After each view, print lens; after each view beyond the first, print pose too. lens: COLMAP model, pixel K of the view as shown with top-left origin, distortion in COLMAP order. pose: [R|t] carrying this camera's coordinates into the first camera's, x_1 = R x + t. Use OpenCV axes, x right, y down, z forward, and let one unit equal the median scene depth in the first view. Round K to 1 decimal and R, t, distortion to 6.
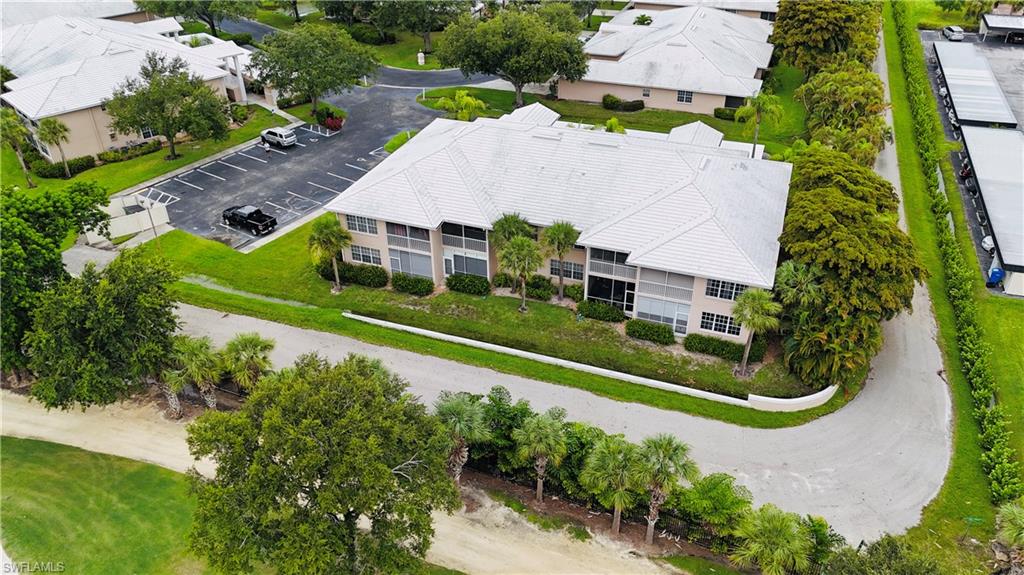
lens RADIAL K [[740.9, 0, 512.0], [0, 740.9, 287.5], [0, 0, 1]] dist [0.110490, -0.181134]
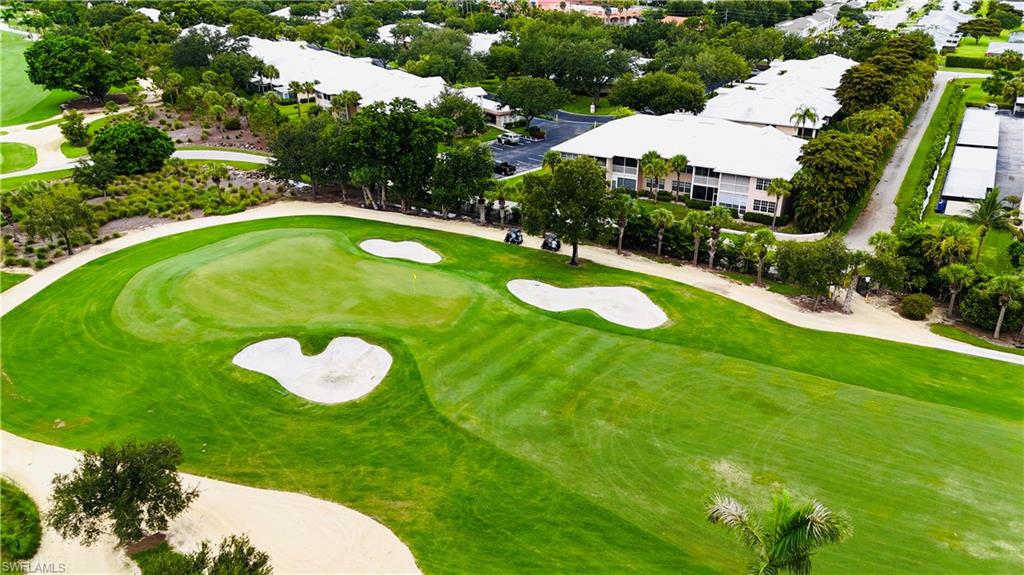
lens RADIAL K [[740.9, 0, 512.0], [0, 740.9, 287.5], [0, 0, 1]] dist [0.110490, -0.181134]
pose [[0.983177, 0.076538, -0.165843, -0.011161], [-0.100835, 0.984511, -0.143422, 0.532171], [0.152297, 0.157732, 0.975667, -0.811739]]
